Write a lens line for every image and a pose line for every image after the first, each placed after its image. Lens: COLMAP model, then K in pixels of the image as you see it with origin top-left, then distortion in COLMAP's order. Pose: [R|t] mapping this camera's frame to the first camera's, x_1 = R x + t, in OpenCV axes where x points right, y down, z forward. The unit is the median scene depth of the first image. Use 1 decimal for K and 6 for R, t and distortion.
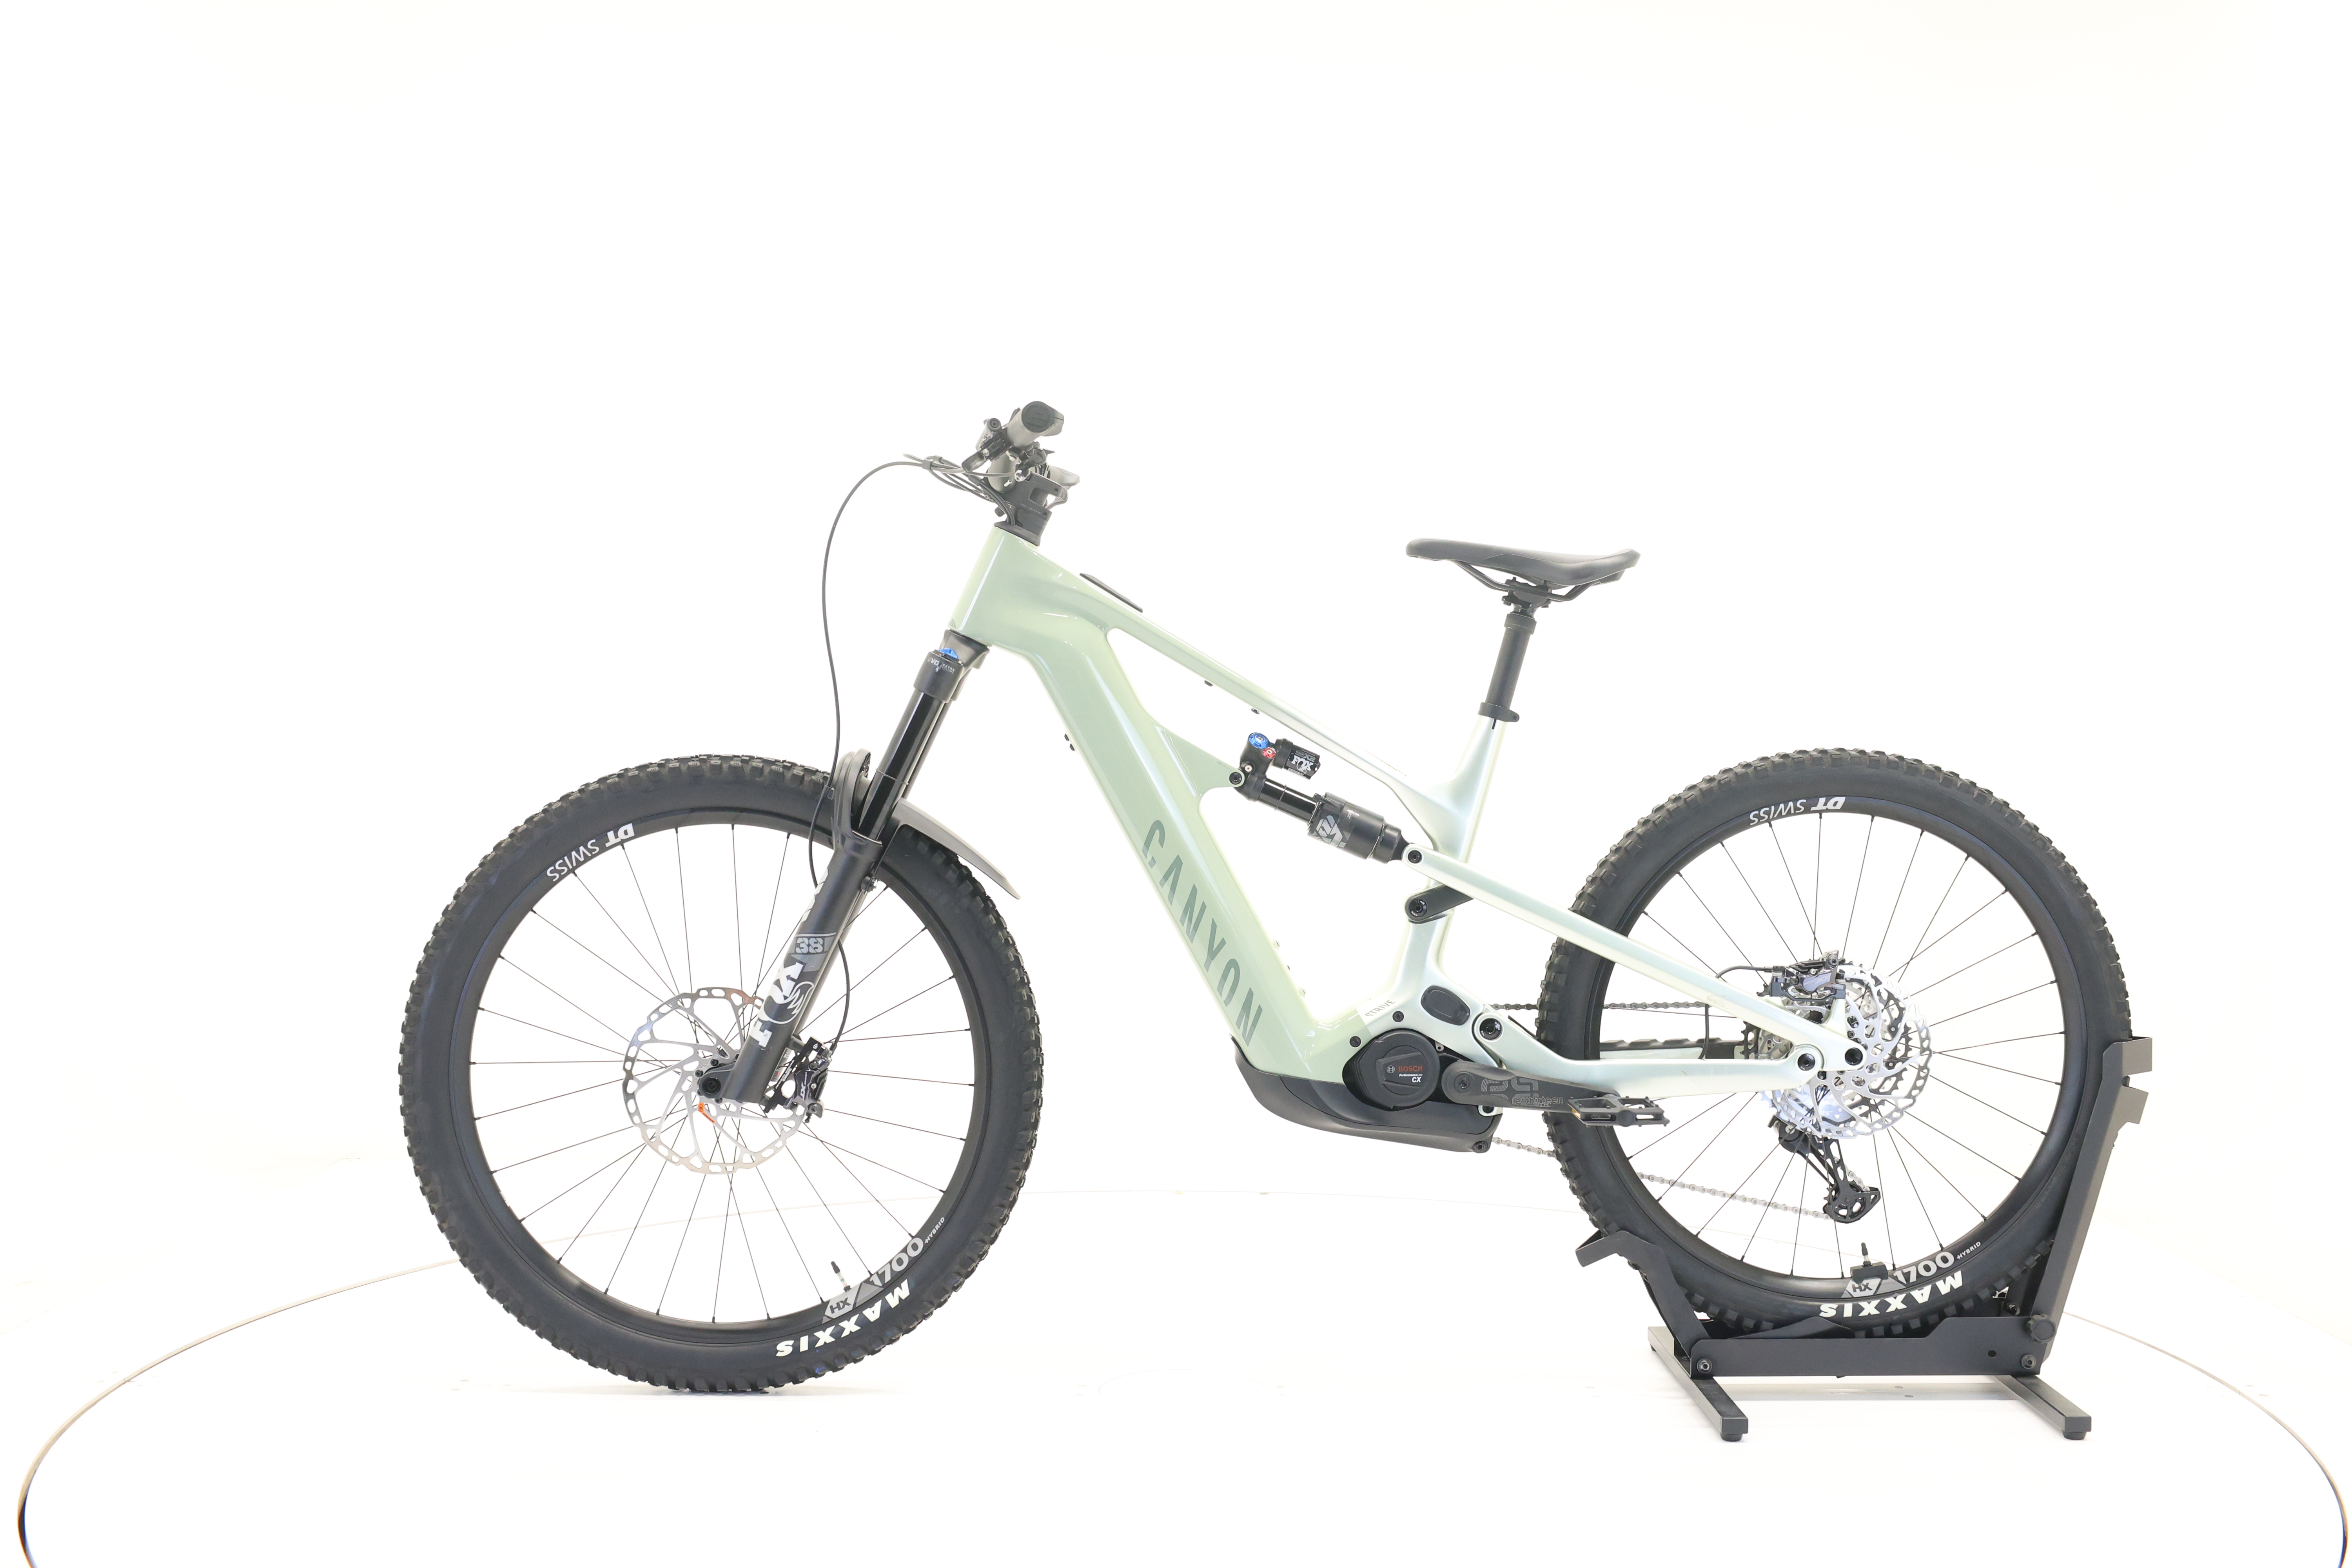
lens RADIAL K [[2538.2, 0, 1176.0], [0, 2538.2, 784.0], [0, 0, 1]] dist [-0.002102, 0.007582]
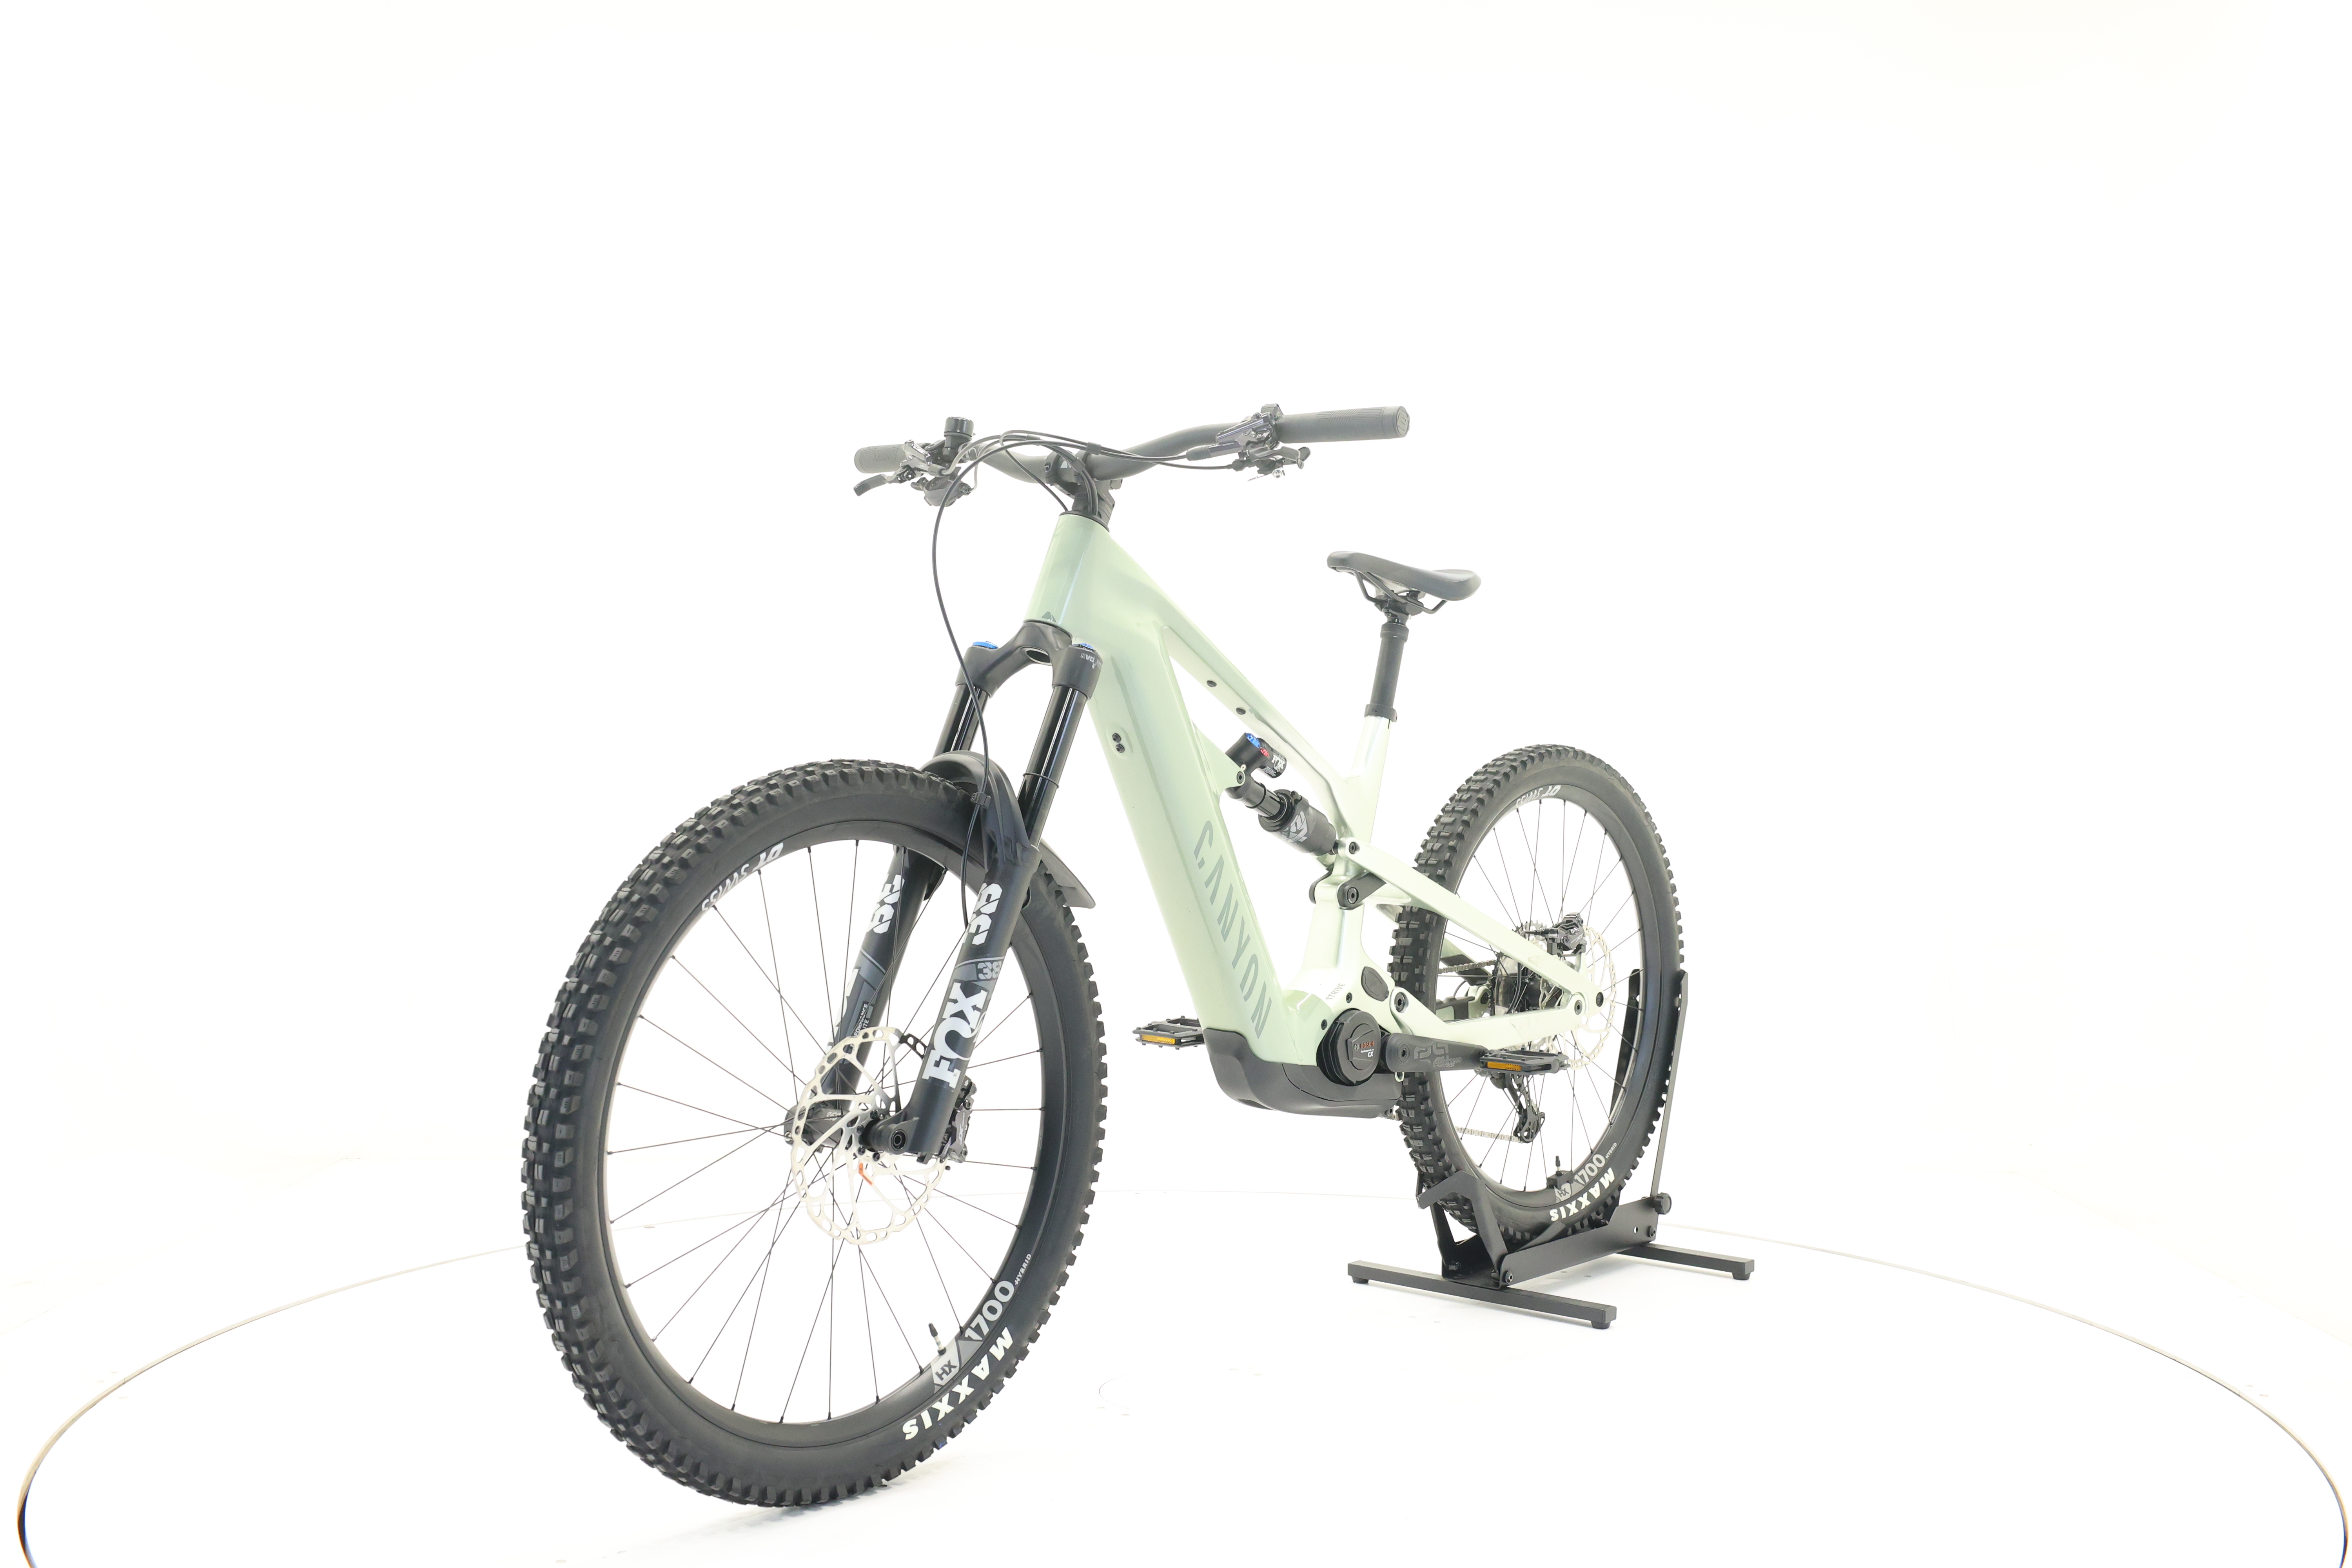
lens RADIAL K [[2538.2, 0, 1176.0], [0, 2538.2, 784.0], [0, 0, 1]] dist [-0.002102, 0.007582]
pose [[0.667035, -0.019557, 0.744769, -0.744668], [0.010675, 0.999804, 0.016693, -0.016611], [-0.744950, -0.003184, 0.667113, 0.338819]]
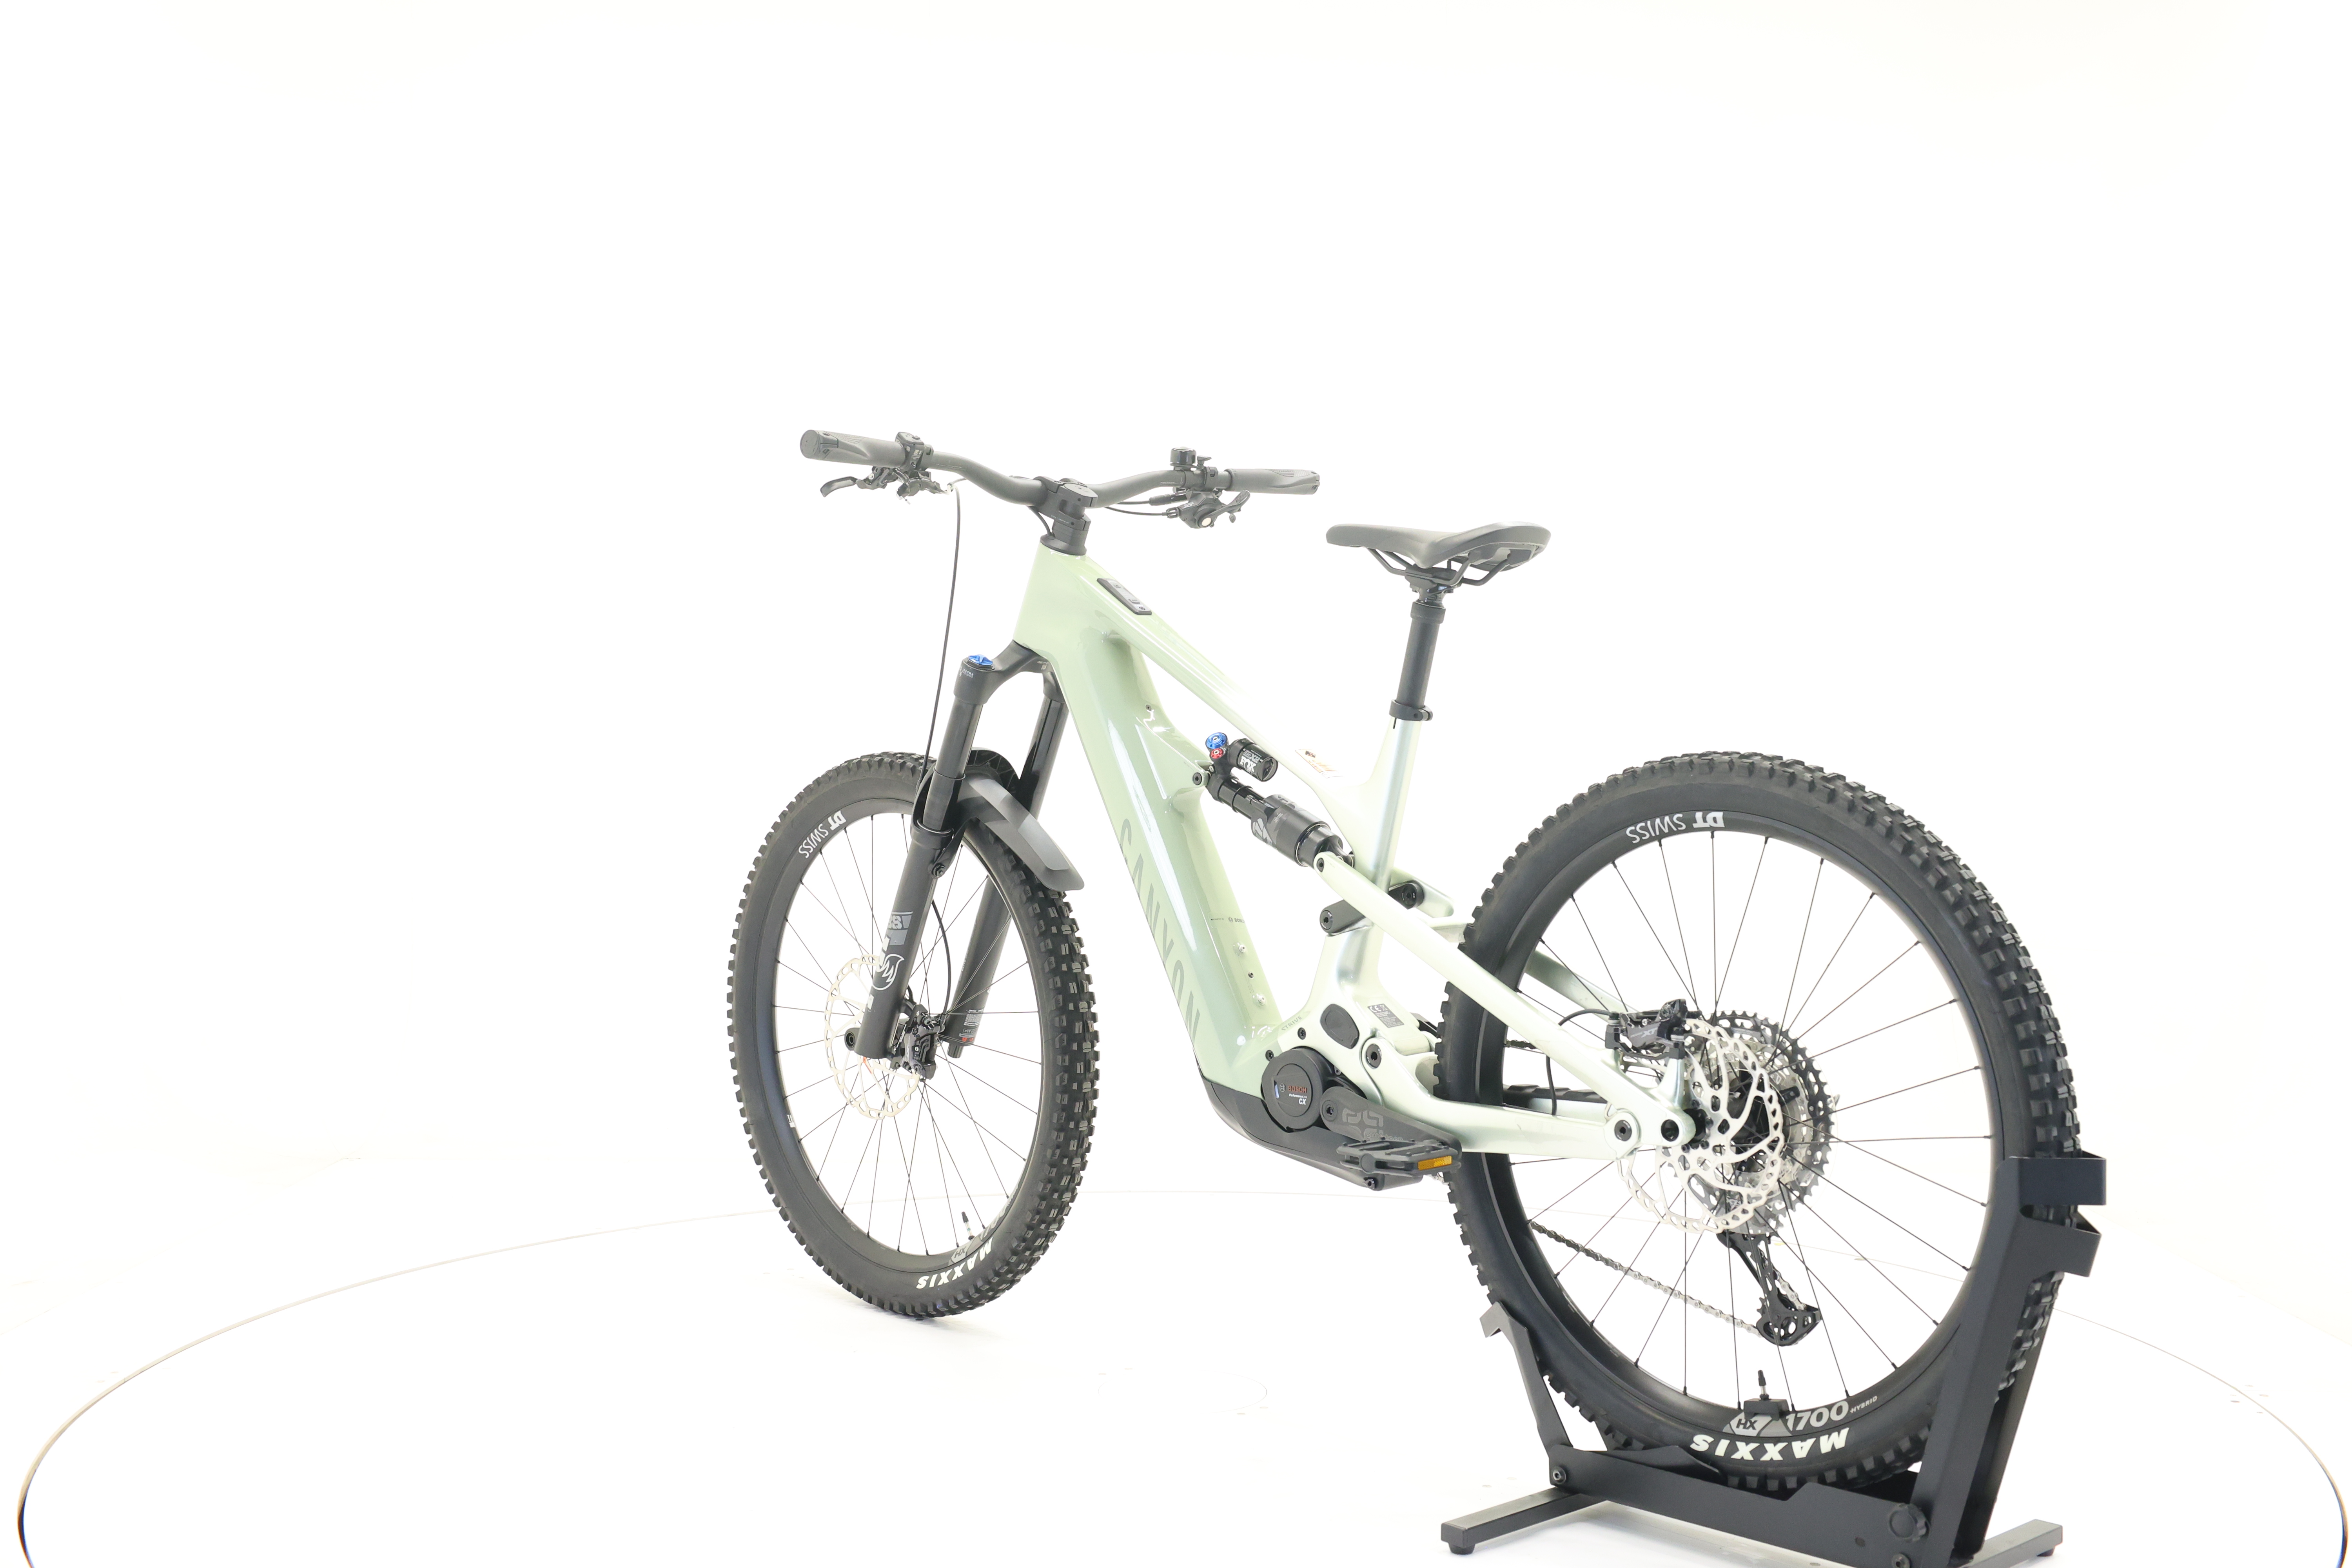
lens RADIAL K [[2538.2, 0, 1176.0], [0, 2538.2, 784.0], [0, 0, 1]] dist [-0.002102, 0.007582]
pose [[0.670651, 0.014899, -0.741624, 0.744284], [-0.014429, 0.999871, 0.007039, -0.006910], [0.741633, 0.005980, 0.670779, 0.329293]]
